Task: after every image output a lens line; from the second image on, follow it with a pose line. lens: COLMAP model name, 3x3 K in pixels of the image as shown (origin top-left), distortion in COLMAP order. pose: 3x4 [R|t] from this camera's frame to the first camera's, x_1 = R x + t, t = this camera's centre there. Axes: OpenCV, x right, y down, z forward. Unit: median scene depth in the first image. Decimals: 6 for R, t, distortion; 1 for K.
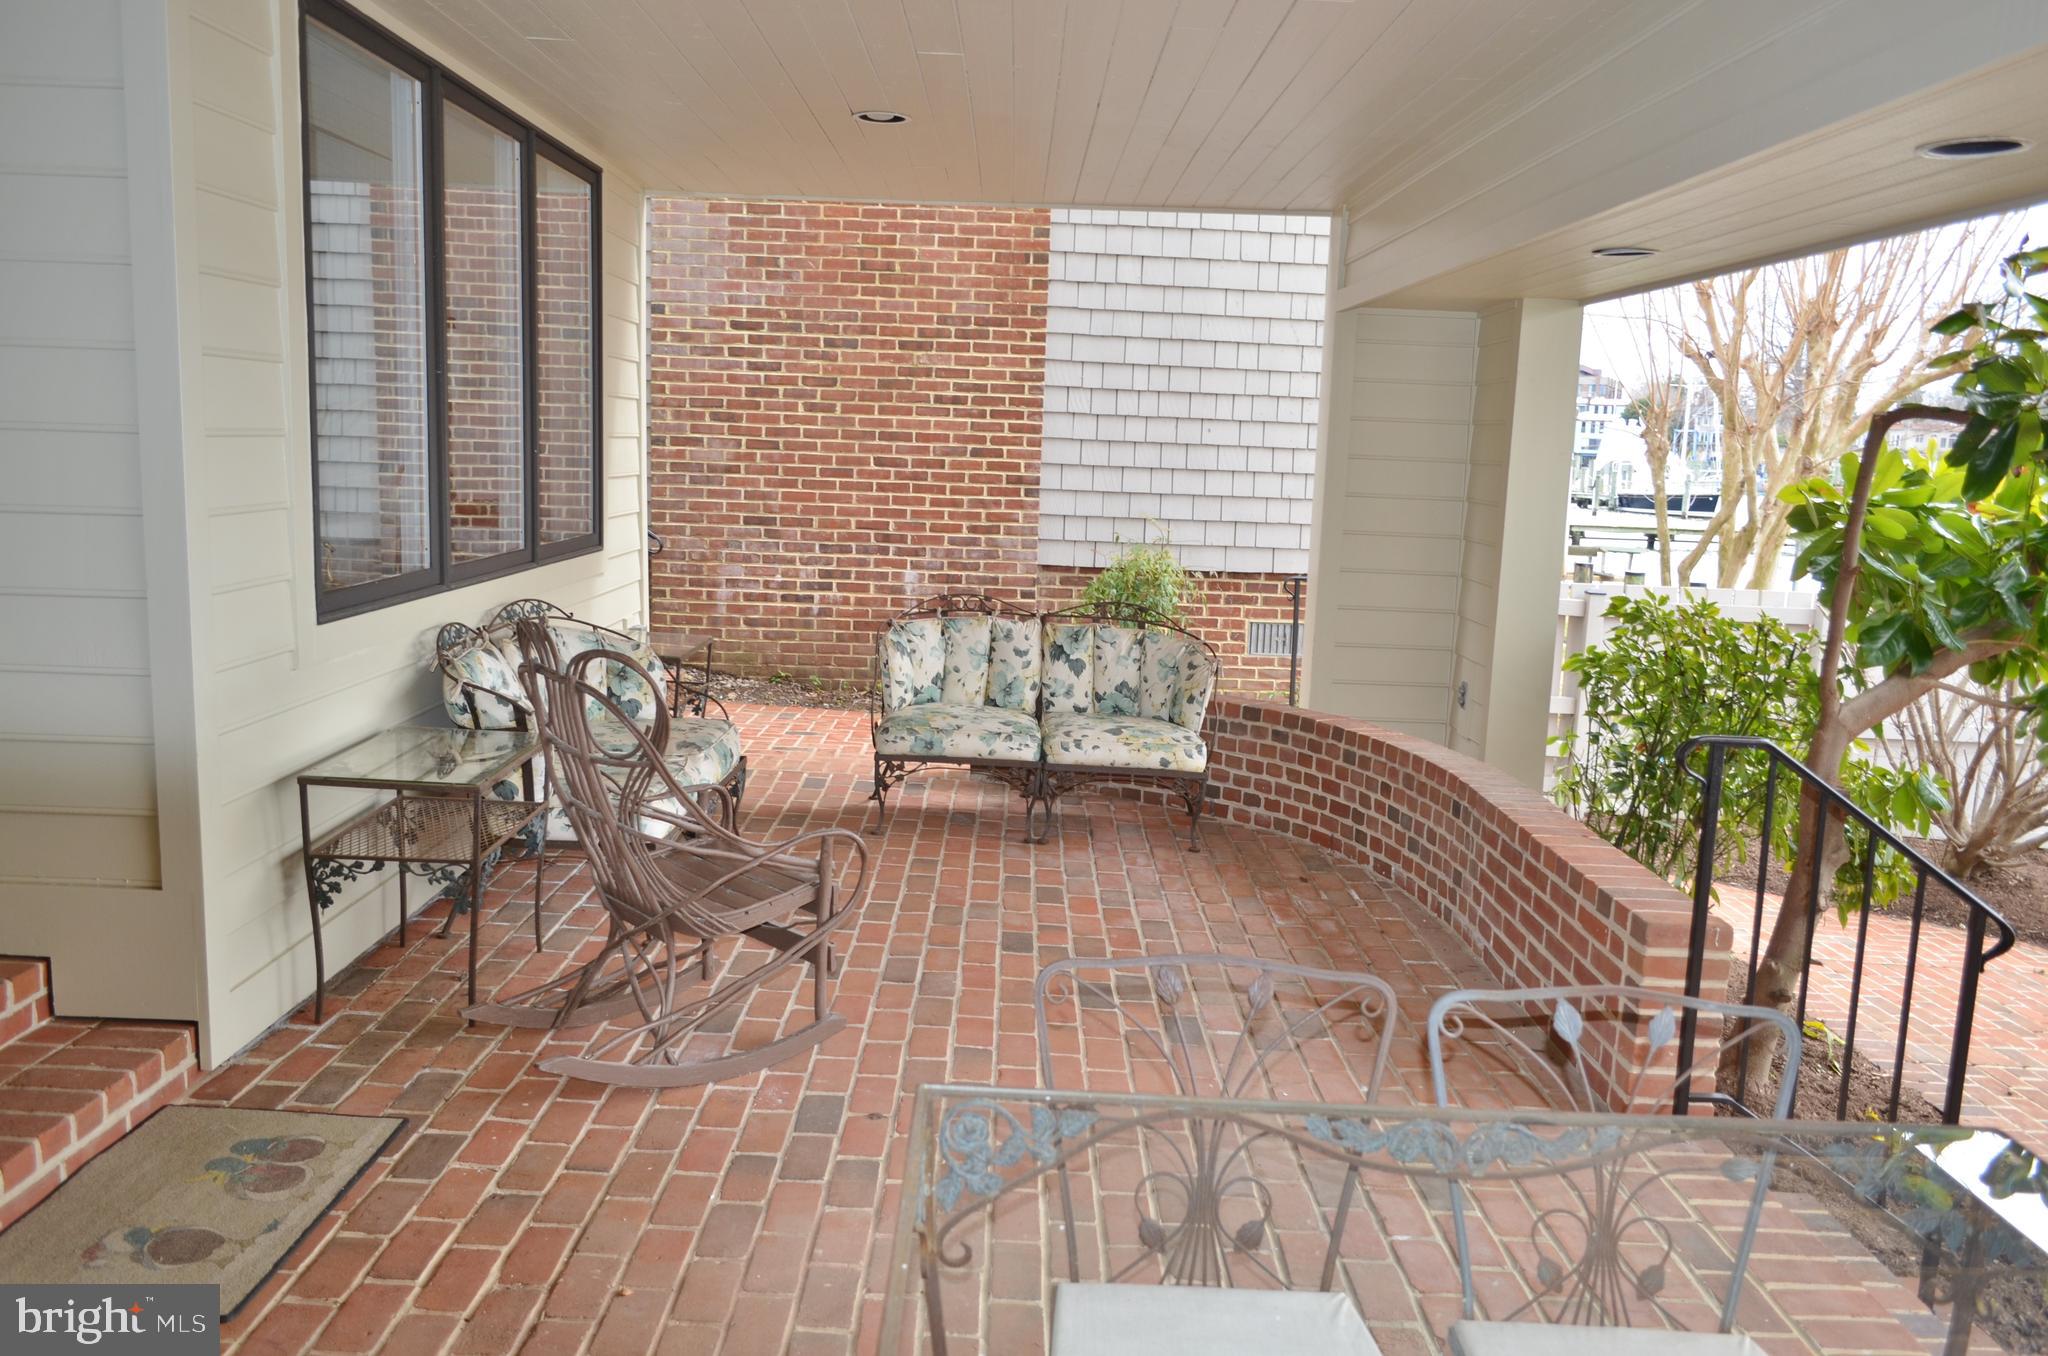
lens RADIAL K [[1584.6, 0, 1023.9], [0, 1584.6, 675.0], [0, 0, 1]] dist [-0.006207, -0.000074]
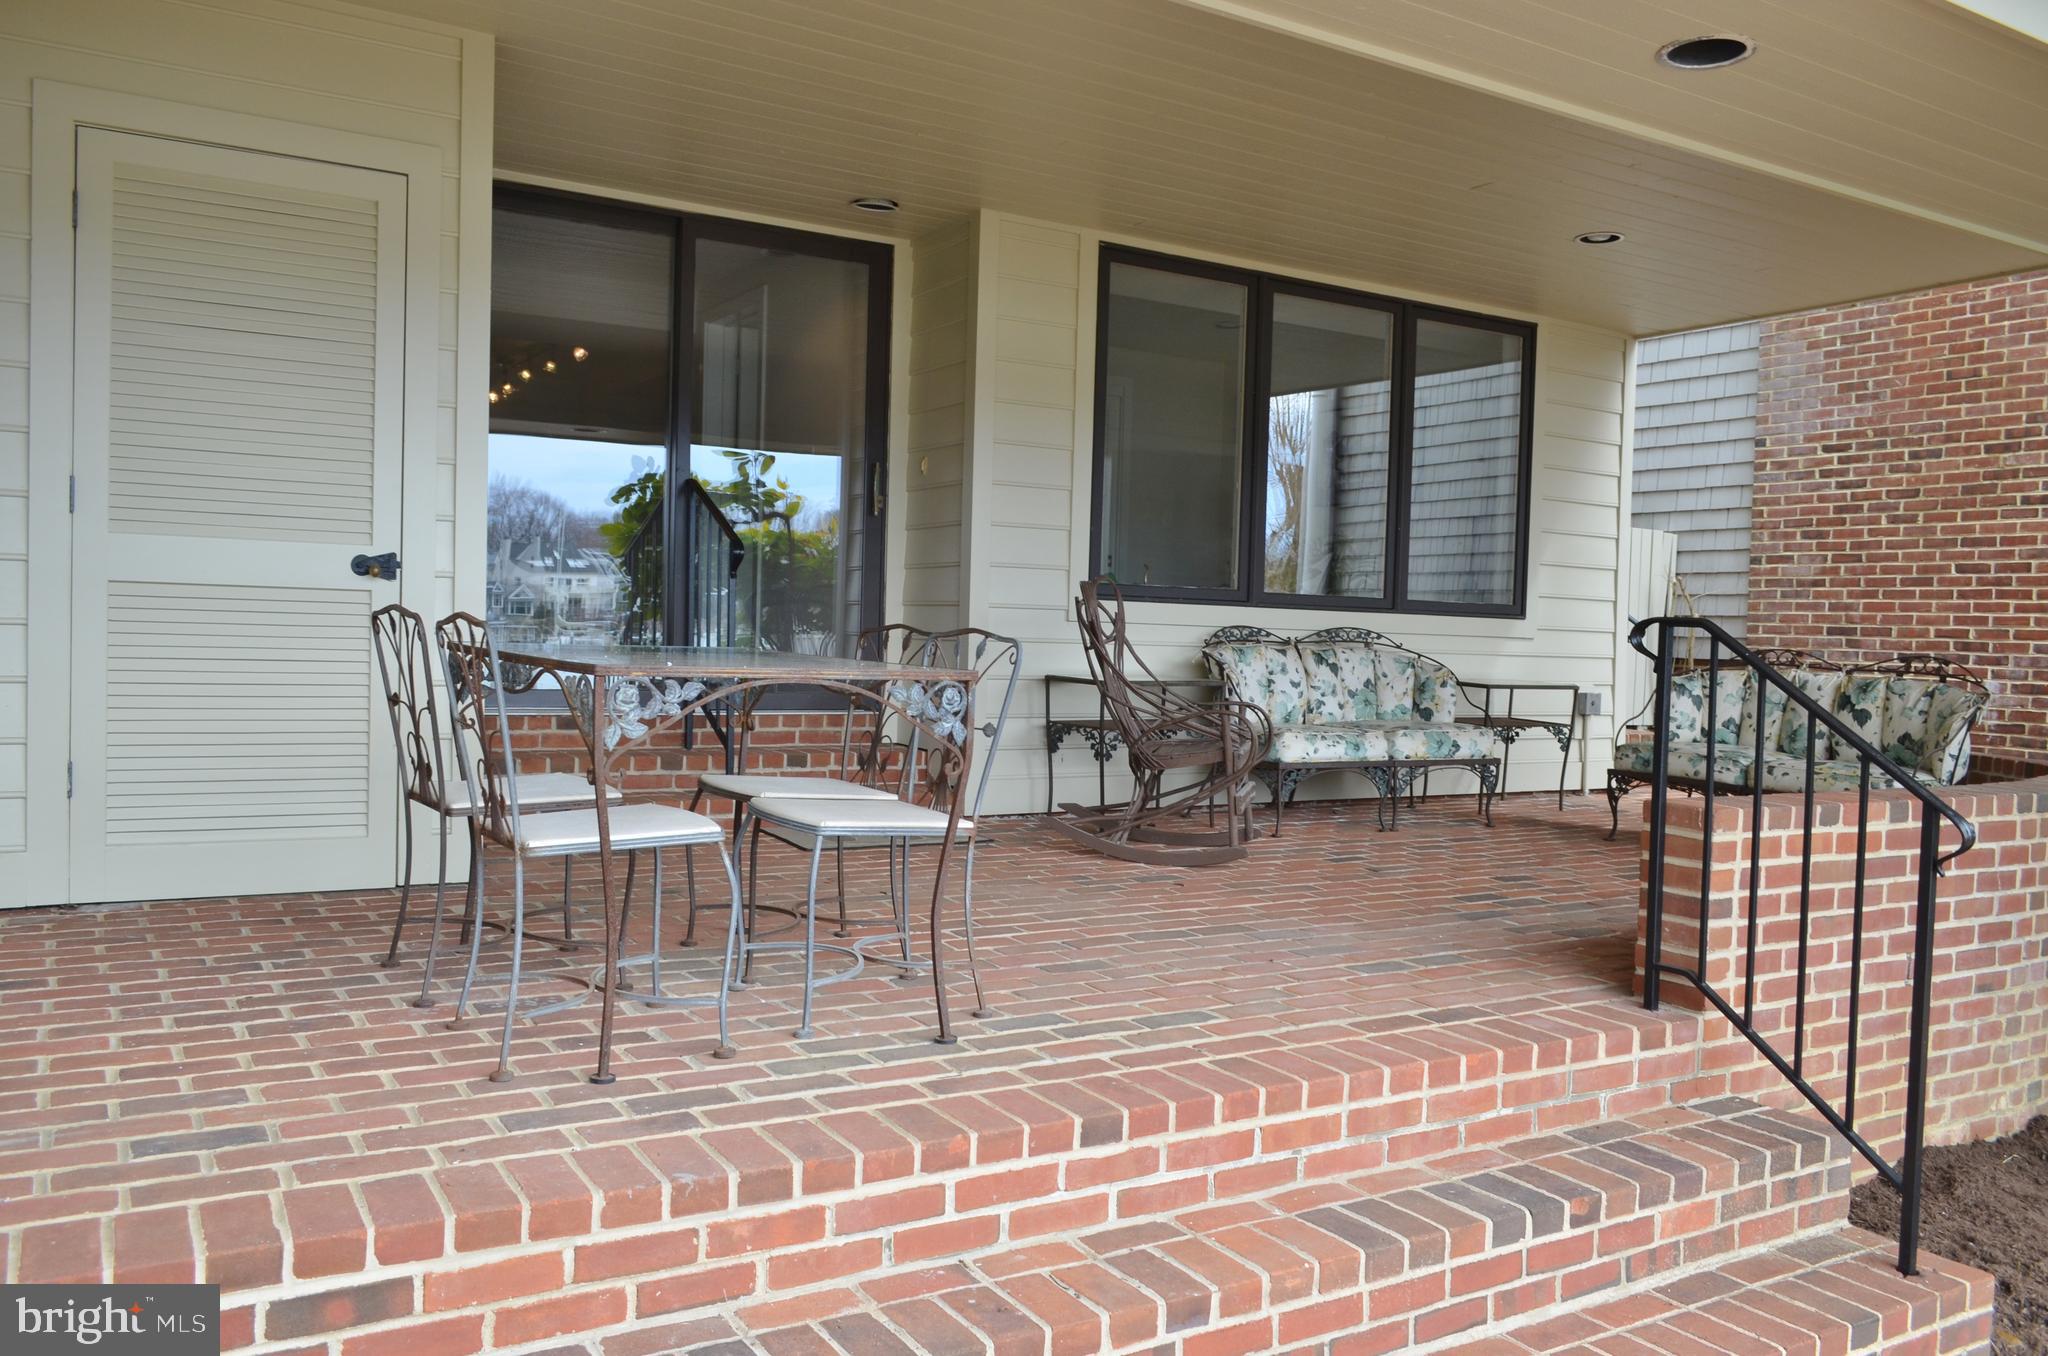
lens RADIAL K [[1584.6, 0, 1026.5], [0, 1584.6, 679.8], [0, 0, 1]] dist [-0.006207, -0.000074]
pose [[0.517135, 0.006171, -0.855881, 0.449118], [-0.138894, 0.987324, -0.076804, 0.088799], [0.844559, 0.158595, 0.511437, 0.023906]]
